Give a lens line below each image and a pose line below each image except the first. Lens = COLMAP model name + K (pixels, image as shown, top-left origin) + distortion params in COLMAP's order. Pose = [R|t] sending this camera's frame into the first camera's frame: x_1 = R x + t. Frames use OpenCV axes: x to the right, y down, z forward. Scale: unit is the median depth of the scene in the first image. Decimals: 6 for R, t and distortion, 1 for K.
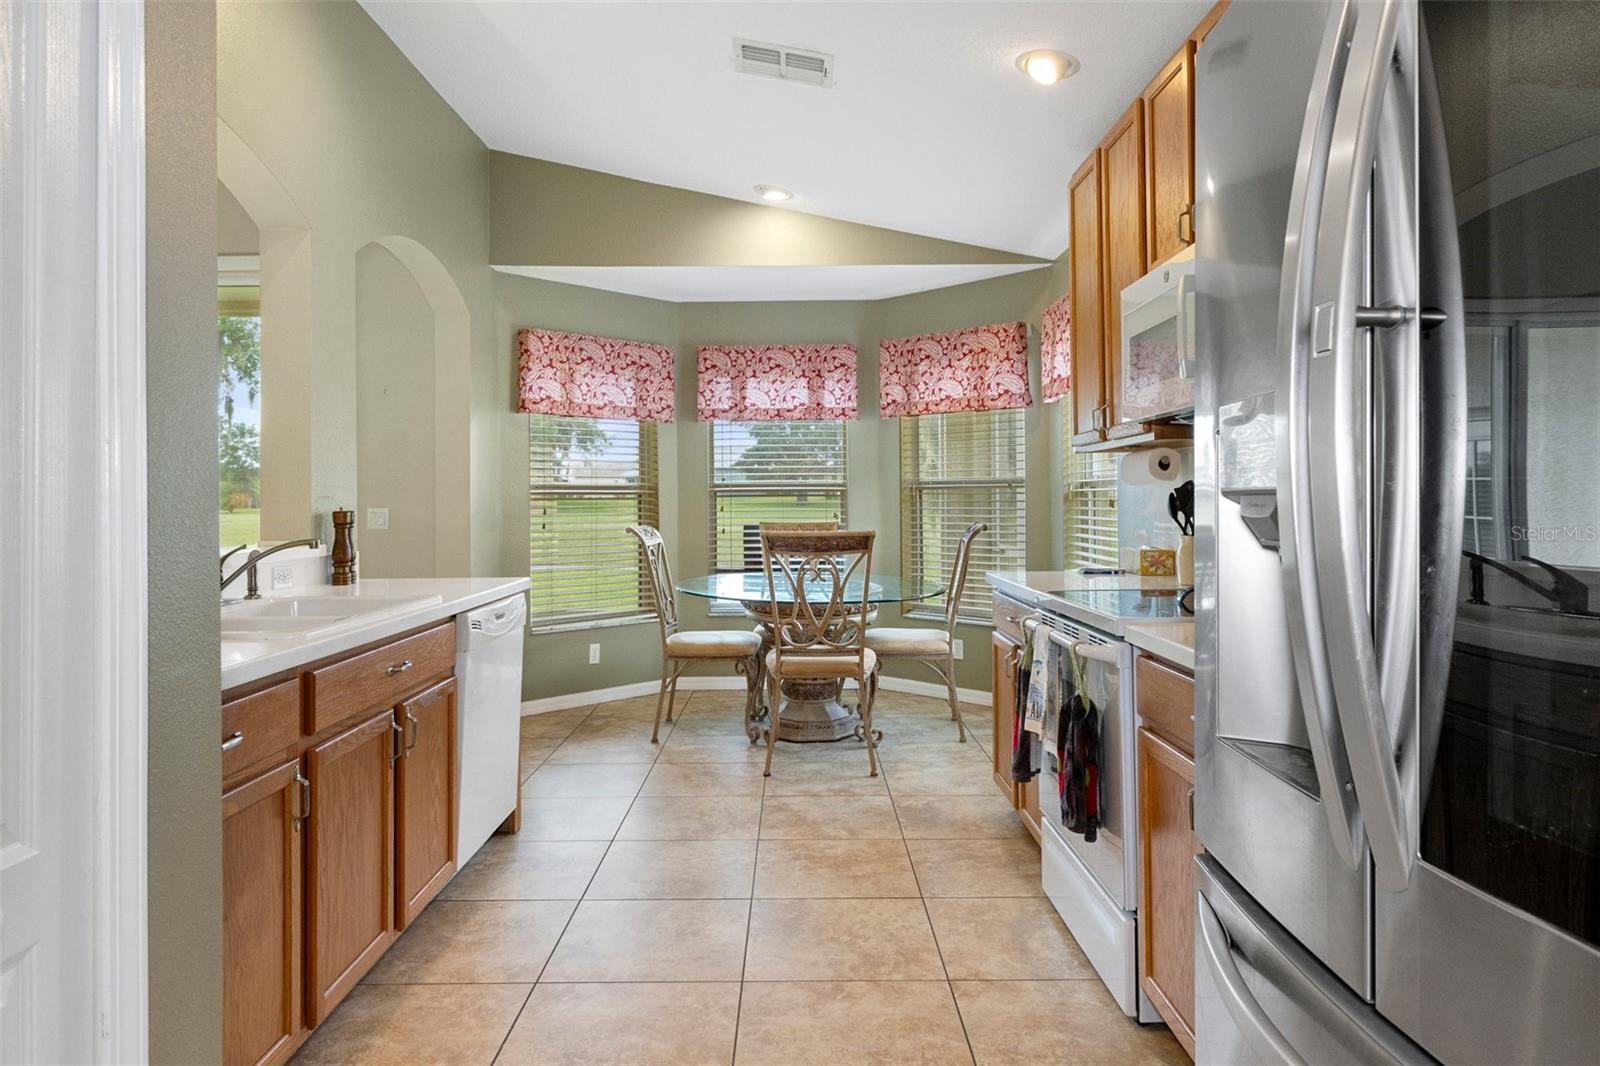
lens RADIAL K [[966.3, 0, 798.6], [0, 966.3, 515.7], [0, 0, 1]] dist [-0.004305, -0.000745]
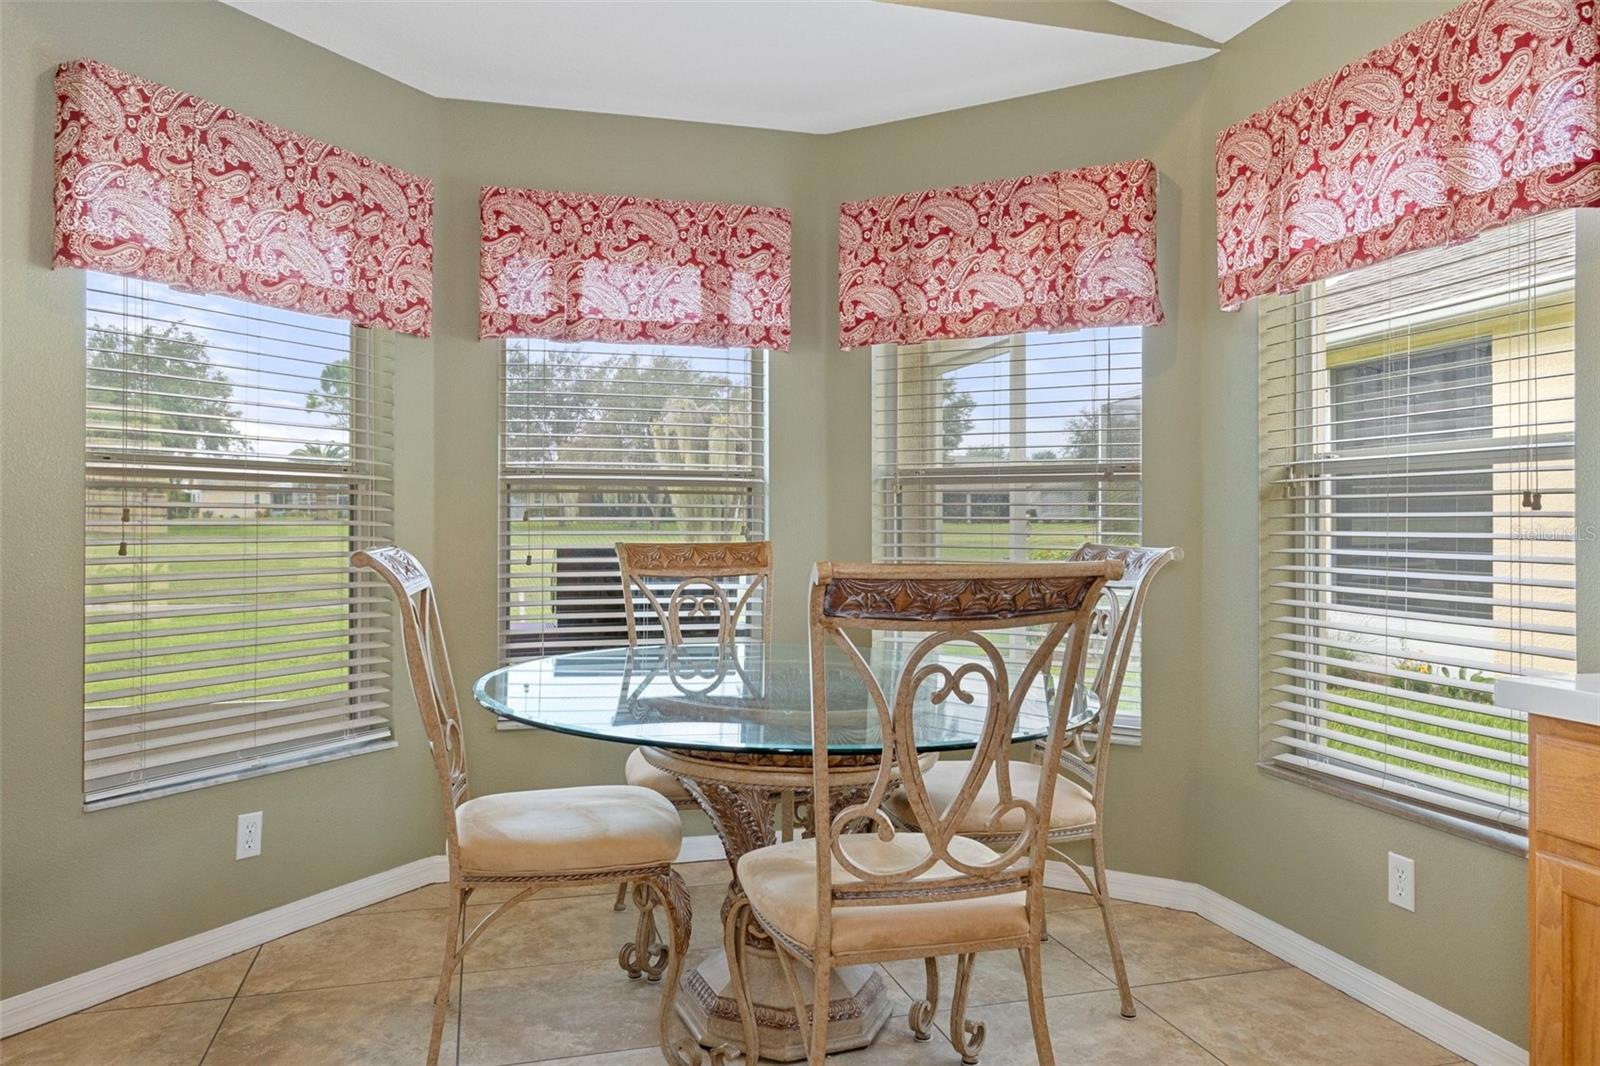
lens RADIAL K [[1096.2, 0, 790.6], [0, 1096.2, 528.0], [0, 0, 1]] dist [-0.002065, 0.001419]
pose [[0.964399, 0.007790, 0.264338, -0.103640], [-0.004711, 0.999913, -0.012283, 0.005957], [-0.264411, 0.010600, 0.964352, 0.439184]]
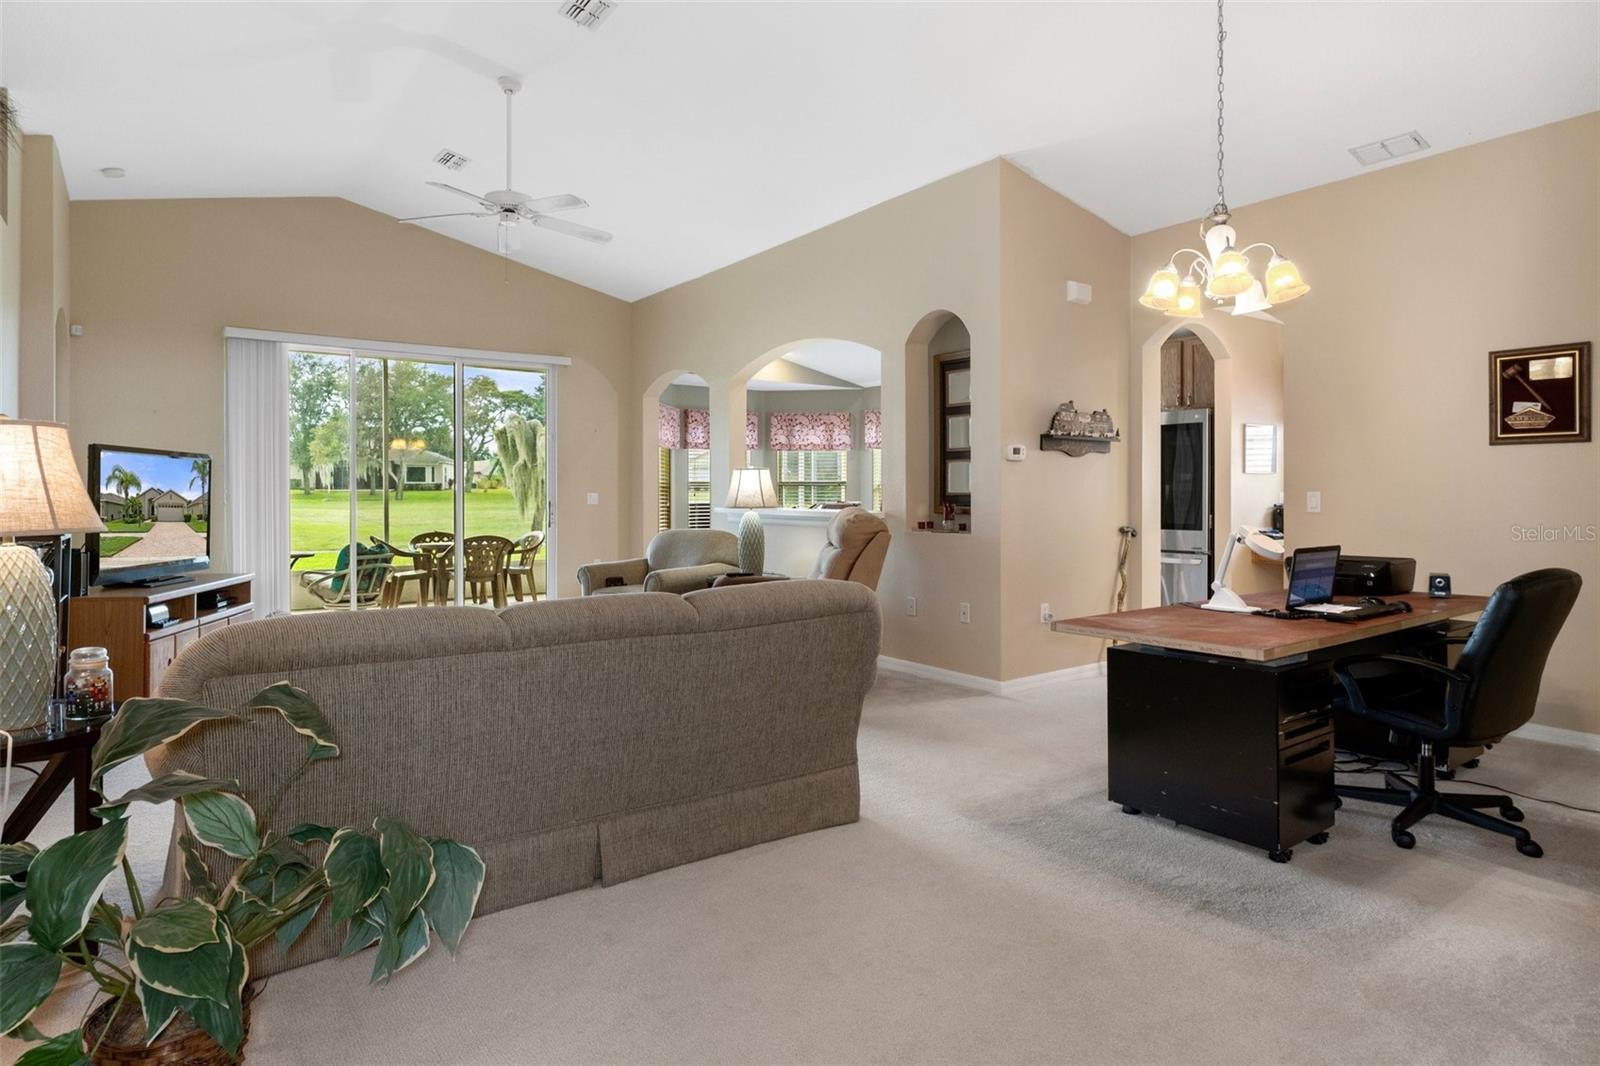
lens RADIAL K [[903.8, 0, 800.1], [0, 903.8, 496.0], [0, 0, 1]] dist [0.000234, -0.000222]
pose [[0.803009, 0.004050, 0.595953, -1.029366], [0.007127, 0.999840, -0.016397, 0.026690], [-0.595924, 0.017415, 0.802852, -0.576333]]
